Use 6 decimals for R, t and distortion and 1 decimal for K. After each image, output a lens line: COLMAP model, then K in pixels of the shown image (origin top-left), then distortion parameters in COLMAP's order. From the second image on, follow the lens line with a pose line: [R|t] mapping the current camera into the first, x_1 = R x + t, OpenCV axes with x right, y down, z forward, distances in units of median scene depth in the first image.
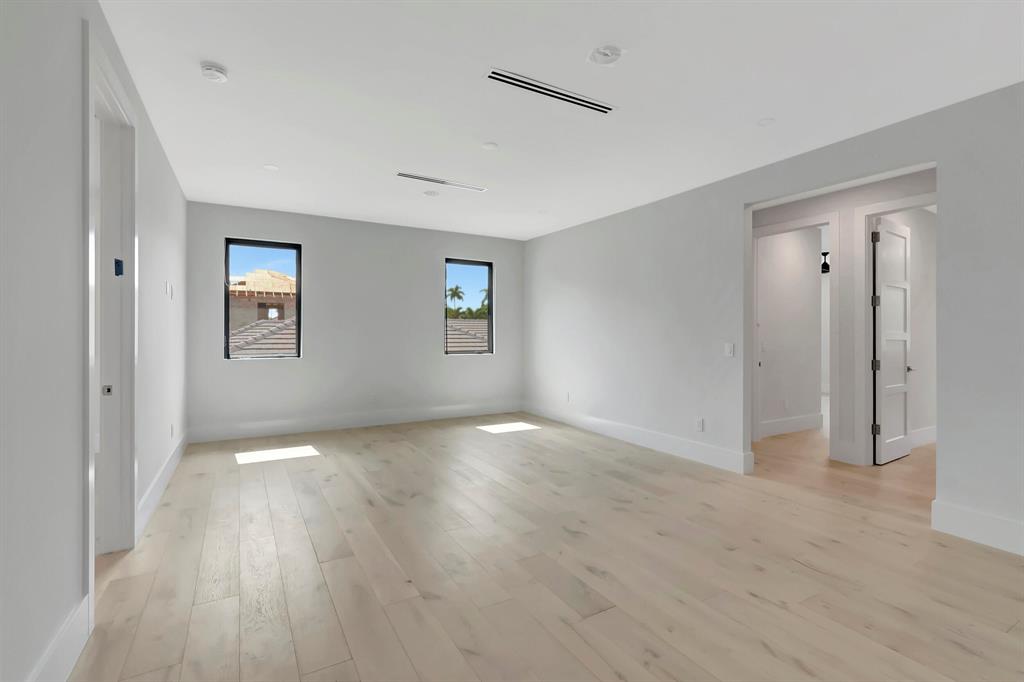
lens RADIAL K [[451.2, 0, 511.9], [0, 451.2, 337.3], [0, 0, 1]] dist [0.001540, 0.002408]
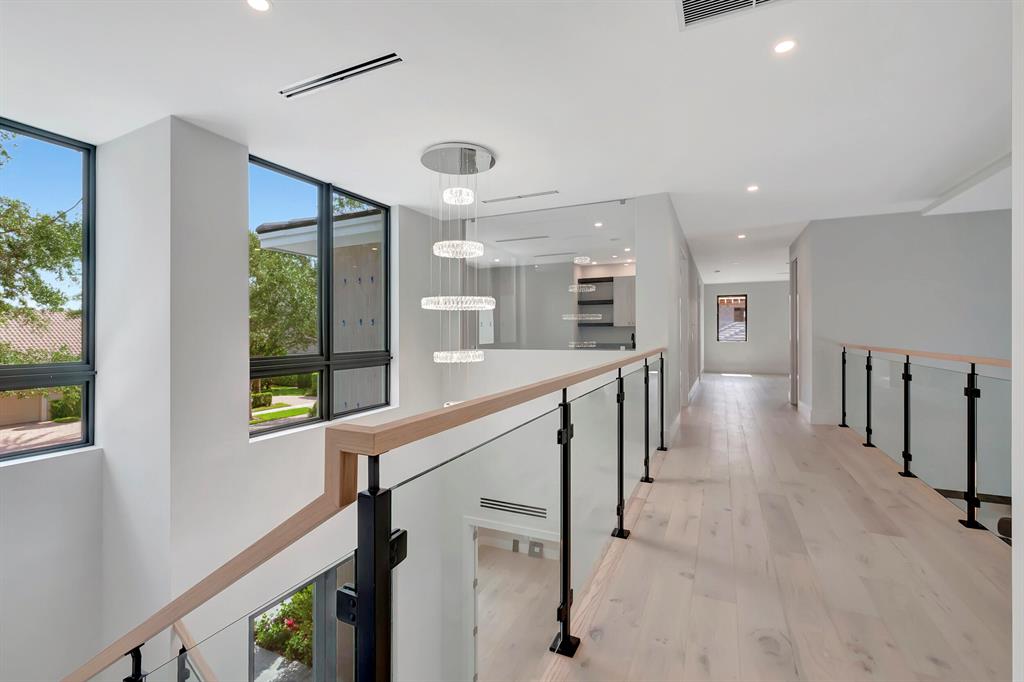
lens RADIAL K [[451.2, 0, 511.7], [0, 451.2, 336.4], [0, 0, 1]] dist [0.001540, 0.002408]
pose [[0.561002, -0.004280, -0.827803, 0.788769], [0.005808, 0.999982, -0.001235, 0.012830], [0.827794, -0.004115, 0.561017, -1.330732]]
